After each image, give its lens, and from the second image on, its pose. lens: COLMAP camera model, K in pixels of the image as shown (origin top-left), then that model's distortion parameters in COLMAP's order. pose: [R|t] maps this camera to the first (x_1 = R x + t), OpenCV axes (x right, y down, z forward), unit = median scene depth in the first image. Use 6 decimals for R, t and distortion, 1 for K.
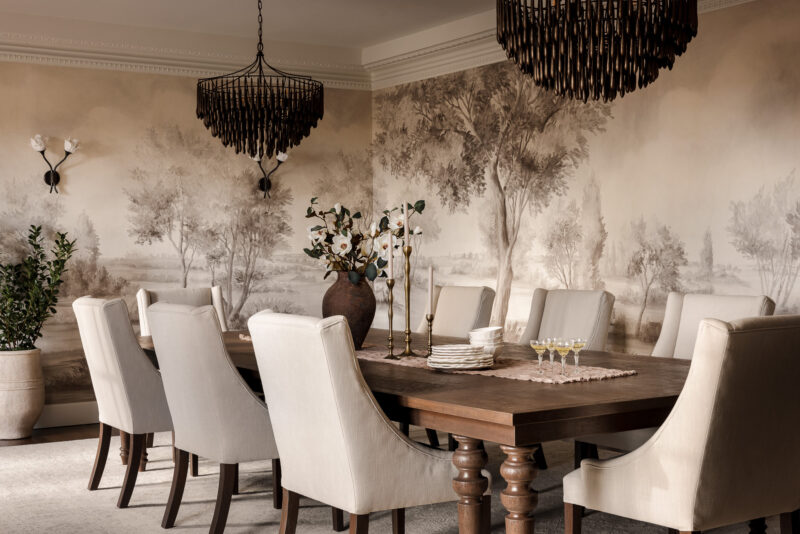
lens RADIAL K [[1155.9, 0, 400.0], [0, 1155.9, 269.2], [0, 0, 1]] dist [-0.102202, 0.000000]
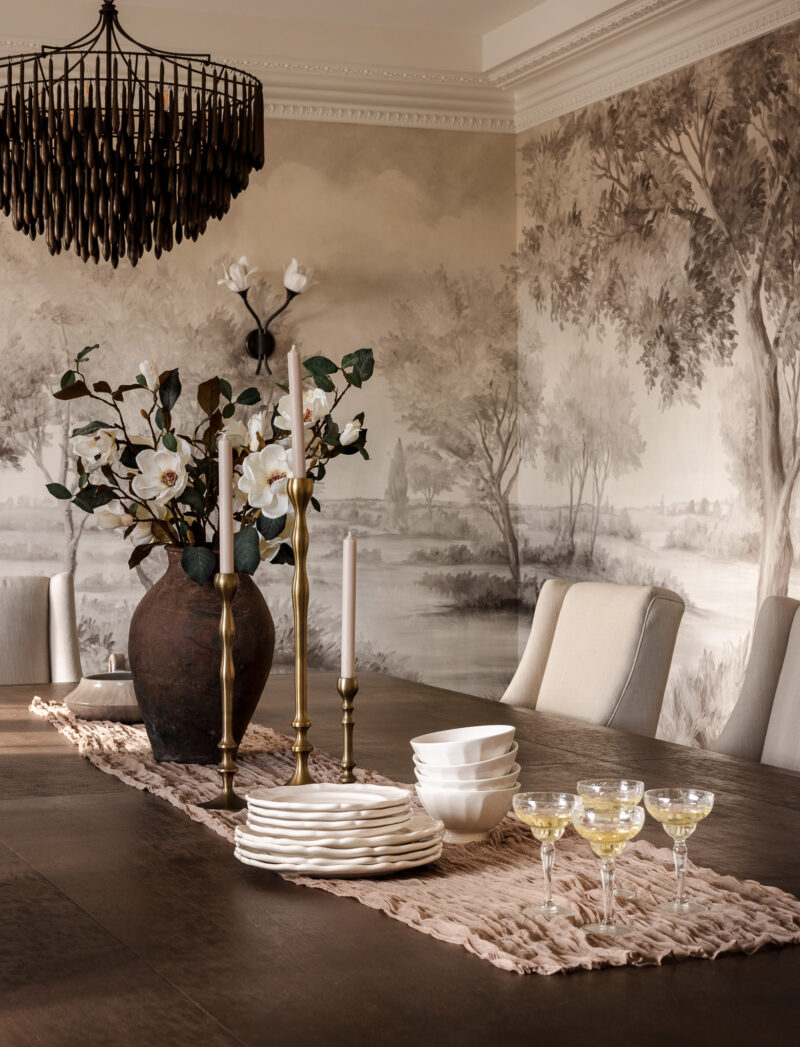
lens RADIAL K [[1973.2, 0, 399.9], [0, 1973.2, 517.6], [0, 0, 1]] dist [-0.041173, 0.000000]
pose [[0.976846, 0.008037, -0.213794, 0.105523], [-0.009000, 0.999953, -0.003529, -0.003965], [0.213756, 0.005371, 0.976872, 0.276050]]
